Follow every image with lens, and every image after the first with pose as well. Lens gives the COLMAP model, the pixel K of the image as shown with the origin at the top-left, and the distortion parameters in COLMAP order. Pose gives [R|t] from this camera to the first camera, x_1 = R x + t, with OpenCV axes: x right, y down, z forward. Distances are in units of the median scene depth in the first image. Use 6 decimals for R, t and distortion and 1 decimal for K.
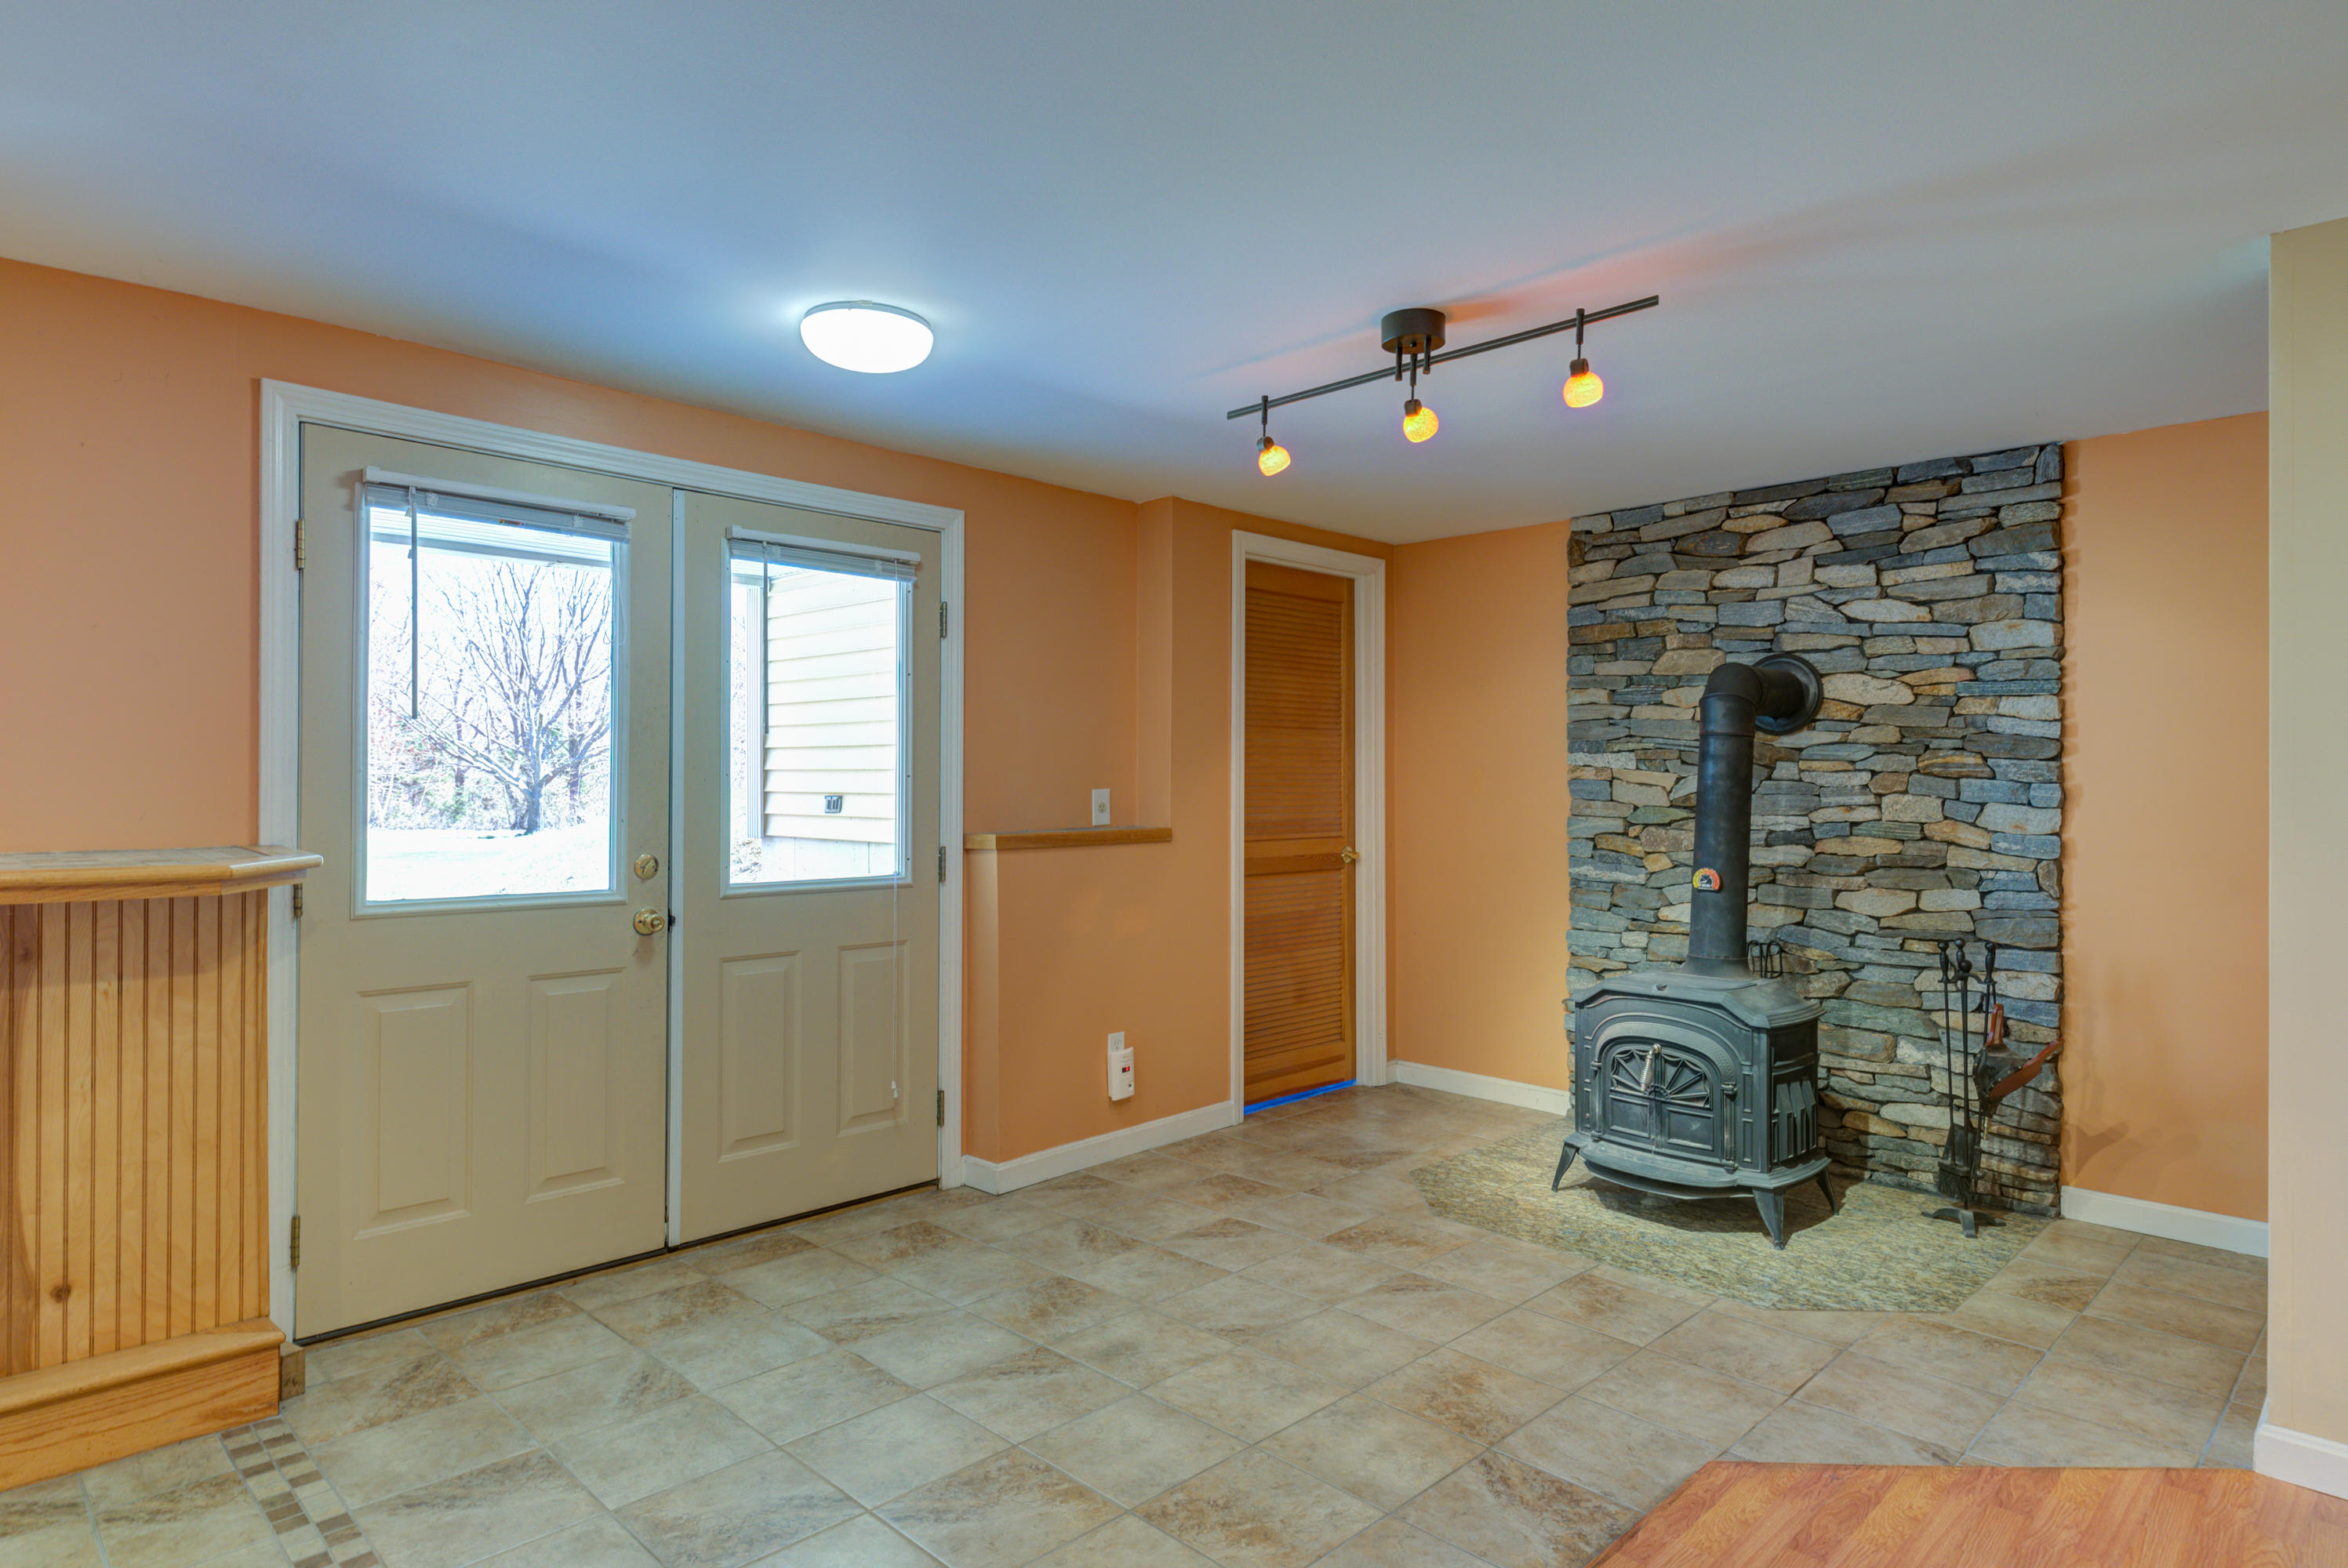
lens RADIAL K [[1309.6, 0, 1176.2], [0, 1309.6, 779.0], [0, 0, 1]] dist [0.002970, -0.001036]
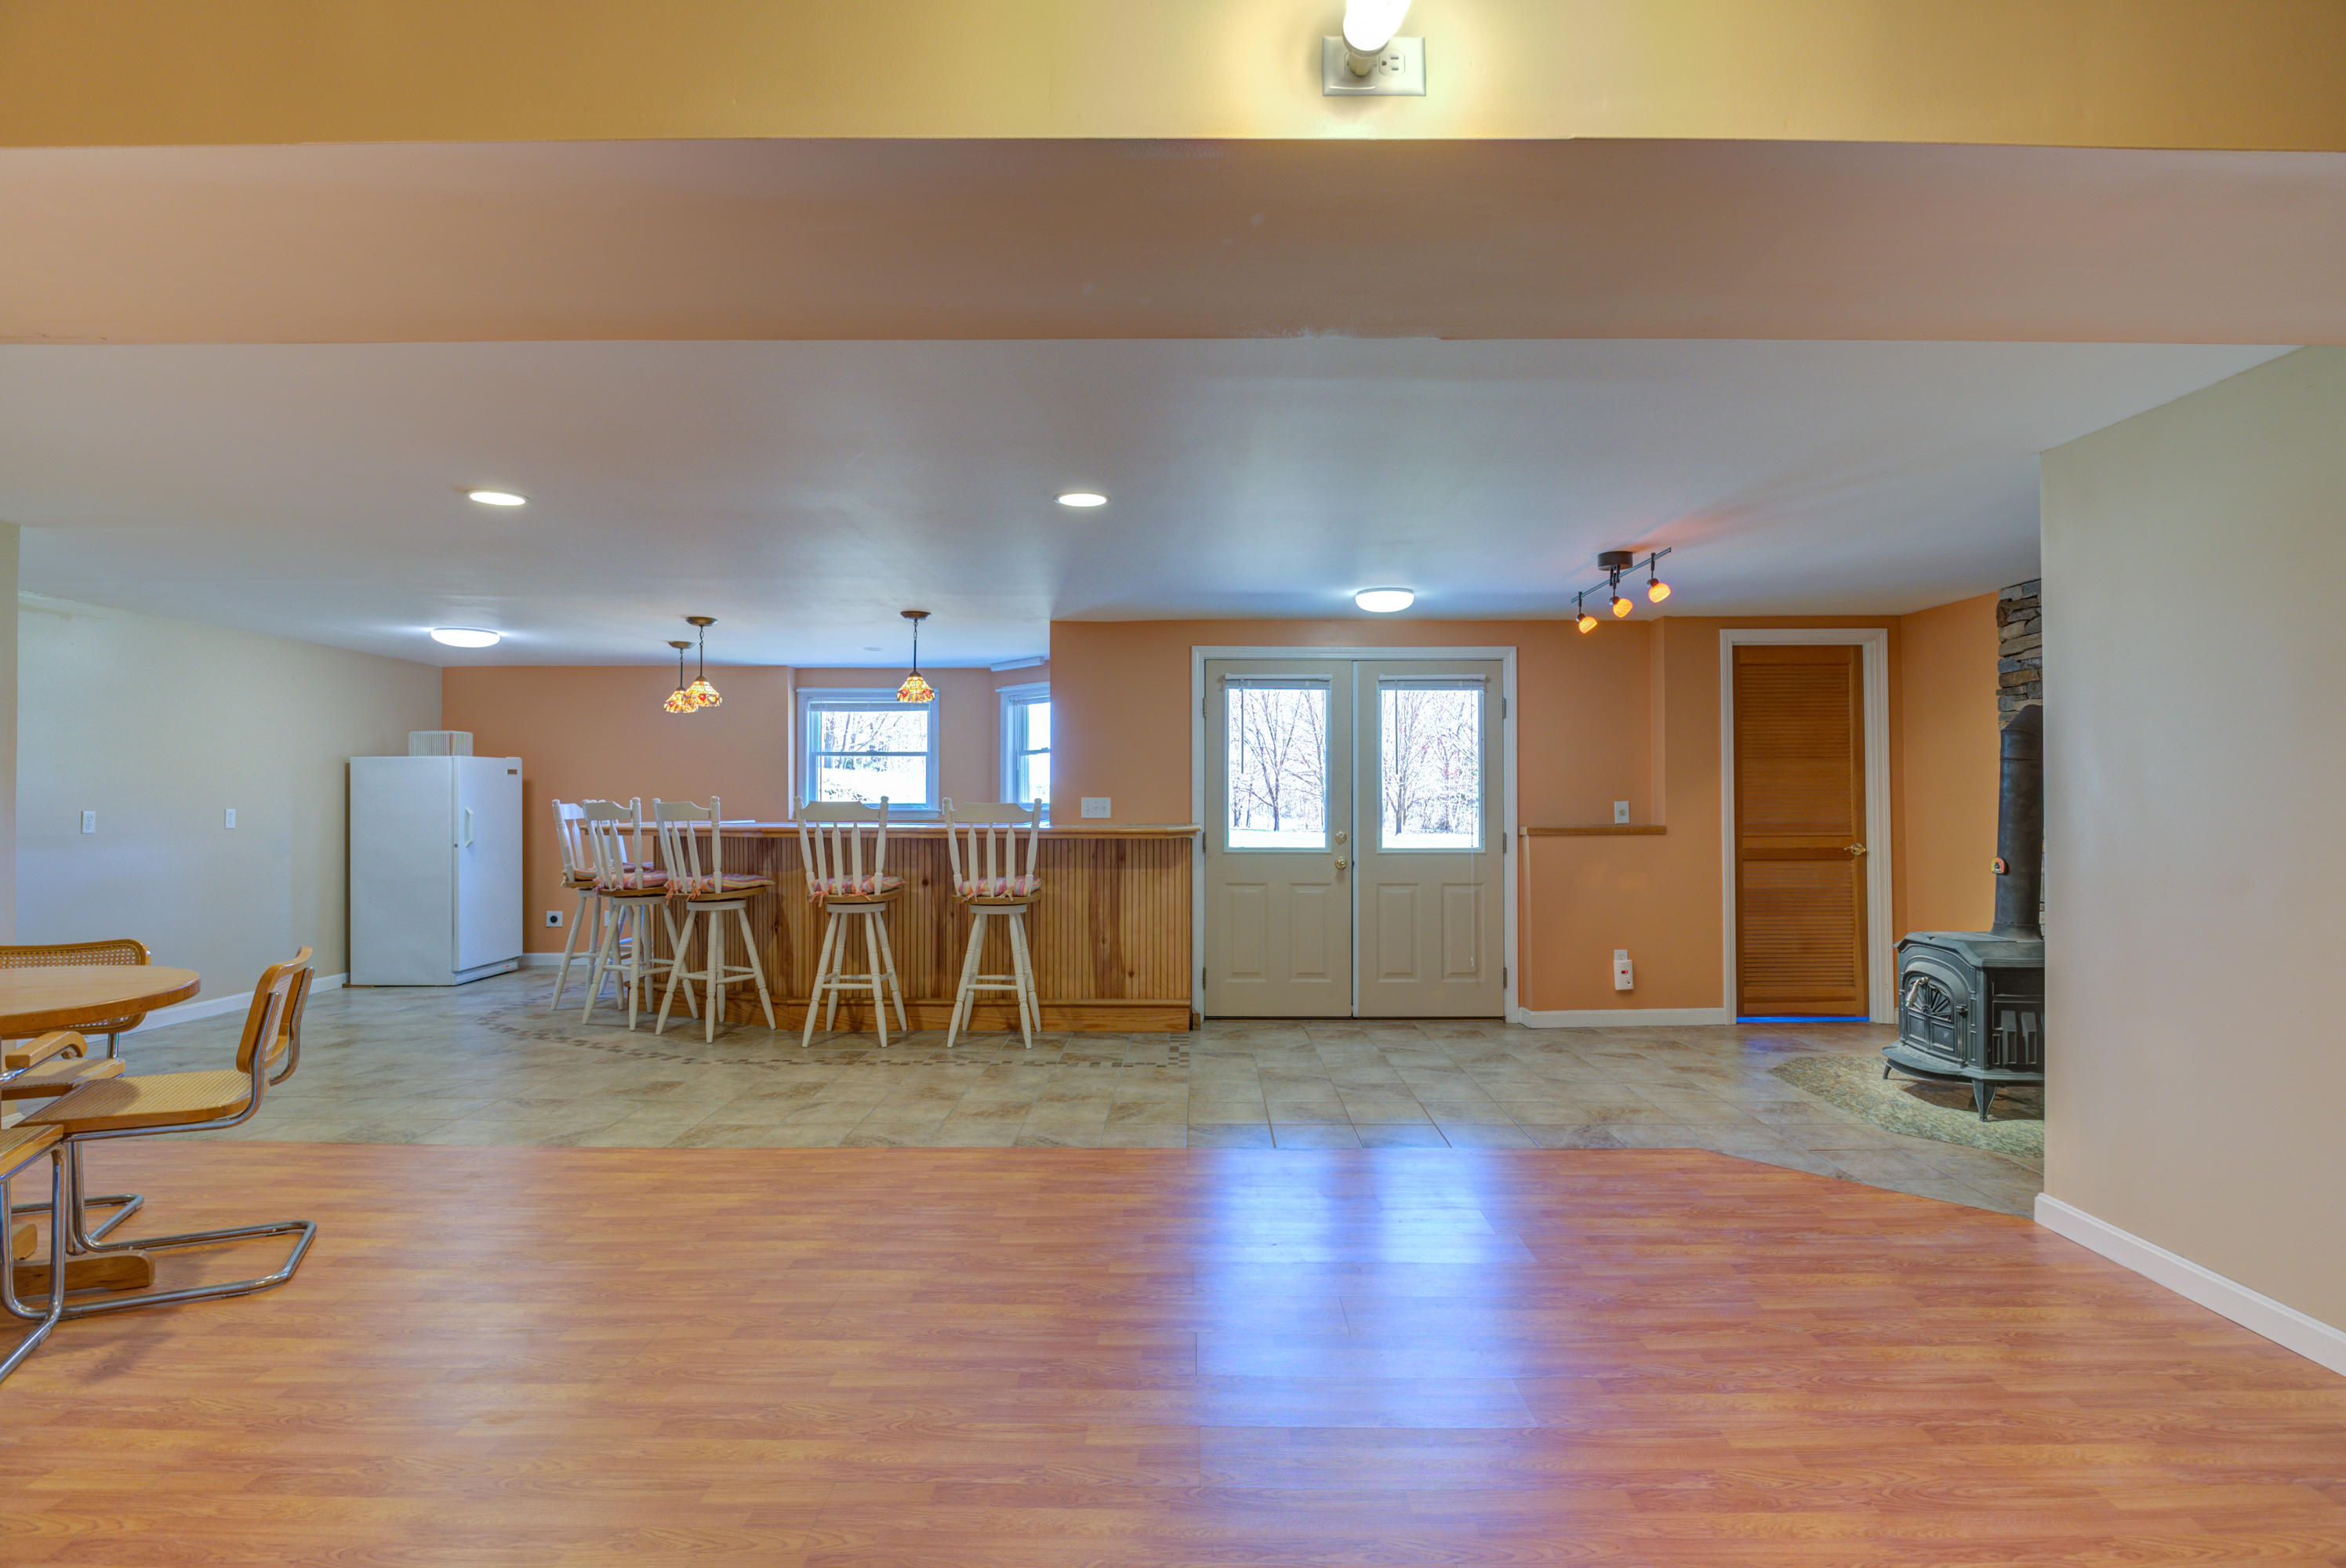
lens RADIAL K [[1135.8, 0, 1175.4], [0, 1135.8, 792.3], [0, 0, 1]] dist [-0.017005, -0.000750]
pose [[0.693805, -0.009591, -0.720099, 0.676234], [0.006639, 0.999954, -0.006921, 0.003013], [0.720132, 0.000021, 0.693837, -0.443395]]
